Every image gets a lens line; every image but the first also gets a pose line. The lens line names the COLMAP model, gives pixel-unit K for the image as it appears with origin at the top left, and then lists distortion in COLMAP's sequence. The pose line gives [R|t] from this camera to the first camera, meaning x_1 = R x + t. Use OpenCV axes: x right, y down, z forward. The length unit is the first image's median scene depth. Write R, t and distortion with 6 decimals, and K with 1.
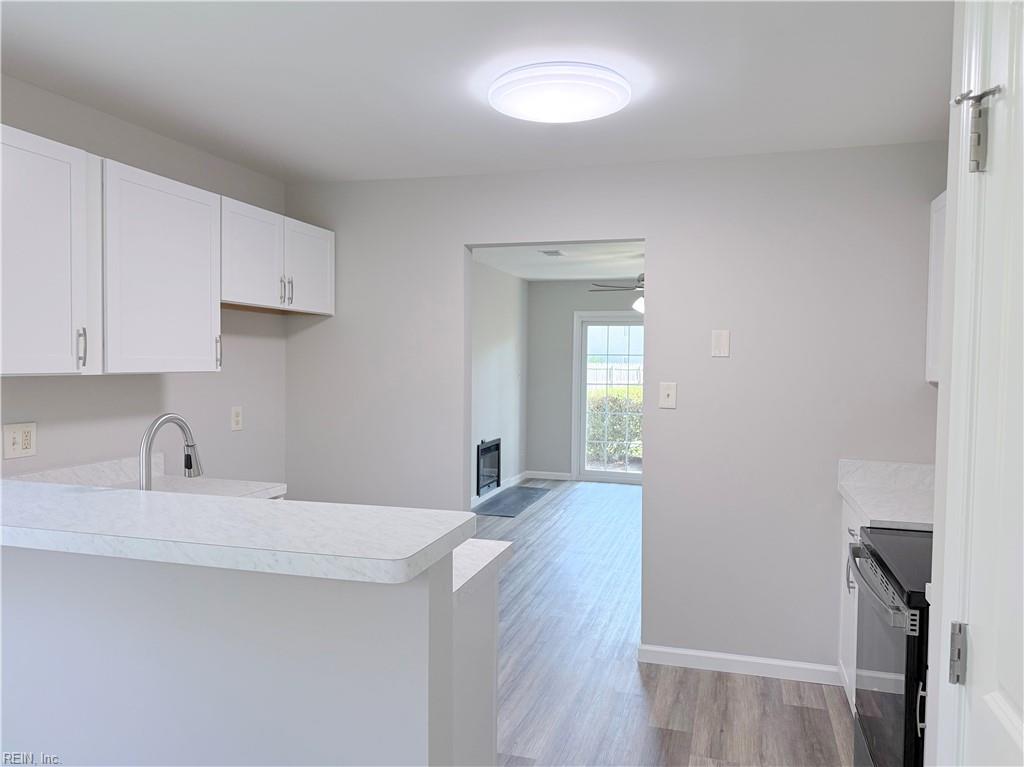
lens RADIAL K [[725.5, 0, 519.4], [0, 725.5, 385.7], [0, 0, 1]] dist [0.120868, -0.177412]
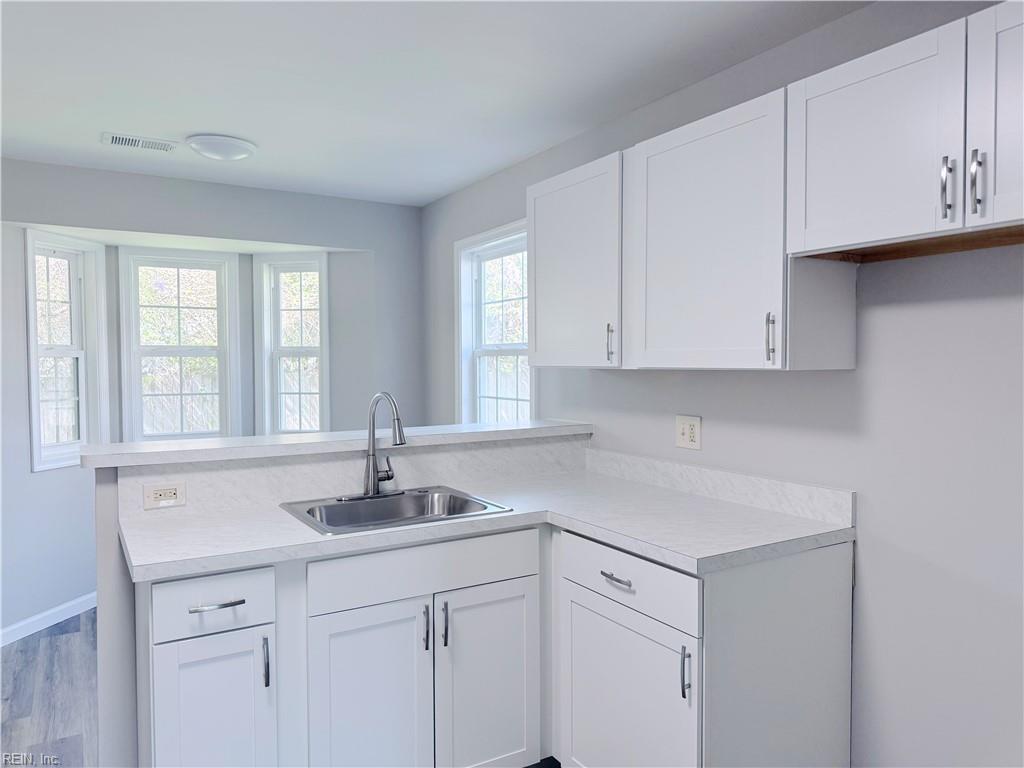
lens RADIAL K [[717.7, 0, 517.2], [0, 717.7, 380.8], [0, 0, 1]] dist [0.080933, -0.102487]
pose [[-0.661637, 0.005121, -0.749807, 0.186905], [-0.031160, 0.998925, 0.034318, -0.019705], [0.749177, 0.046070, -0.660766, 1.154806]]
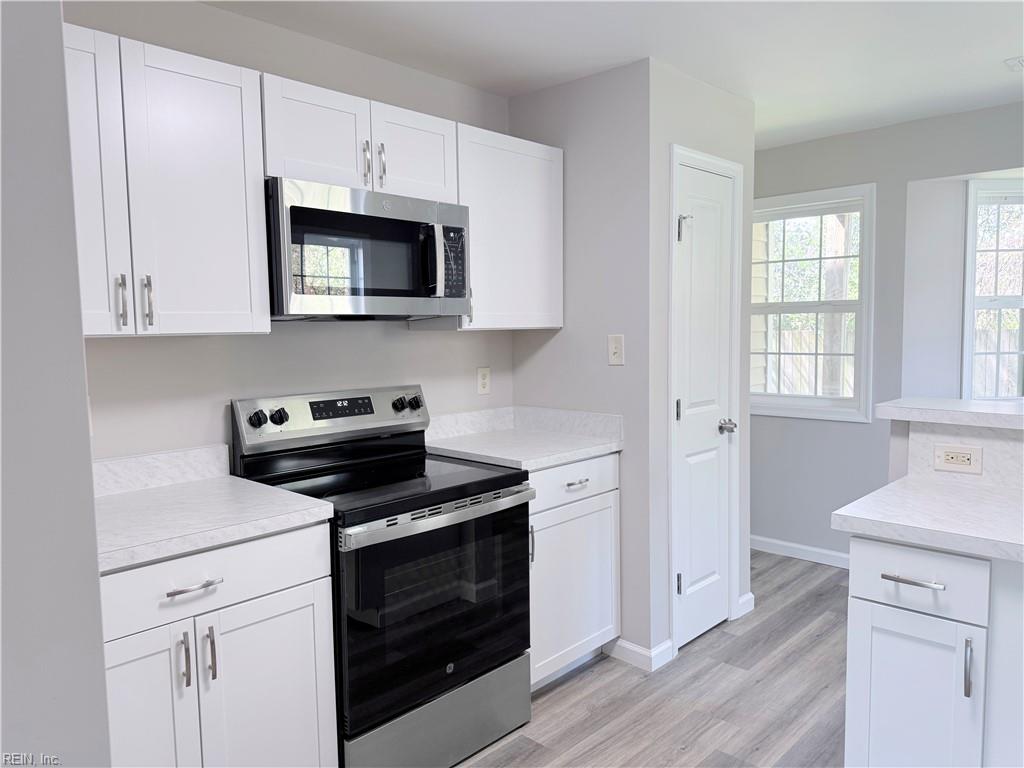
lens RADIAL K [[717.7, 0, 517.2], [0, 717.7, 380.8], [0, 0, 1]] dist [0.080933, -0.102487]
pose [[-0.890251, -0.031358, 0.454390, -0.051436], [0.021693, 0.993576, 0.111069, -0.024089], [-0.454954, 0.108737, -0.883851, 1.184726]]
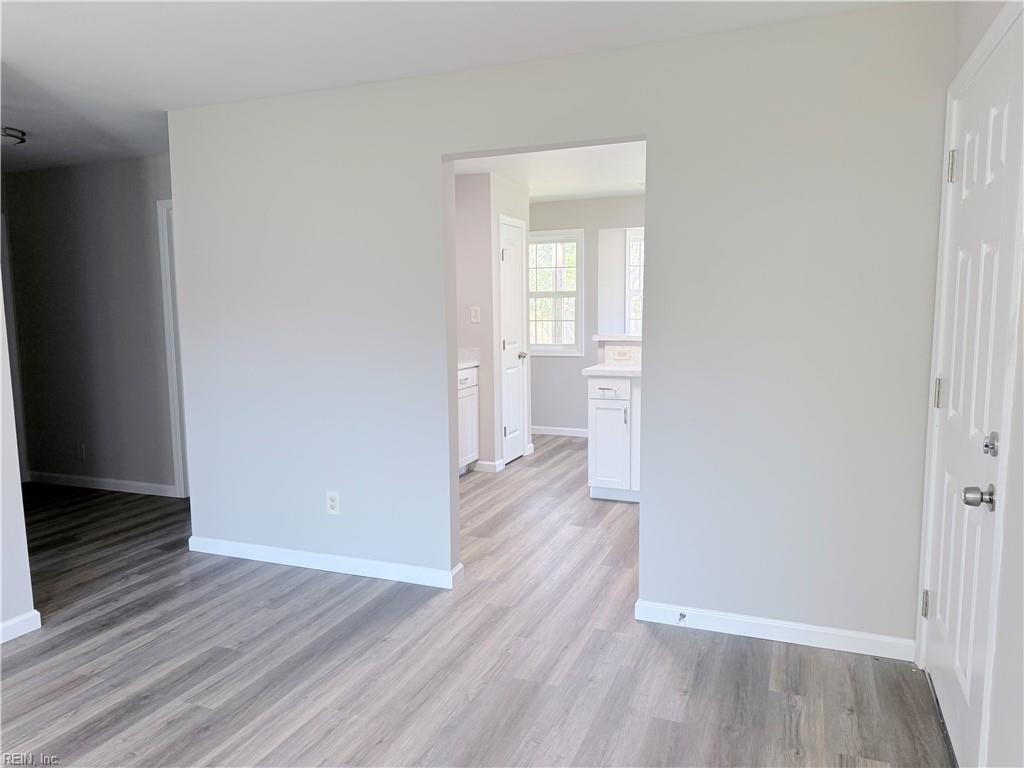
lens RADIAL K [[725.5, 0, 519.4], [0, 725.5, 386.2], [0, 0, 1]] dist [0.120868, -0.177412]
pose [[-0.996972, -0.008075, 0.077337, -0.004601], [0.003324, 0.989258, 0.146142, -0.047468], [-0.077687, 0.145957, -0.986236, 2.093433]]
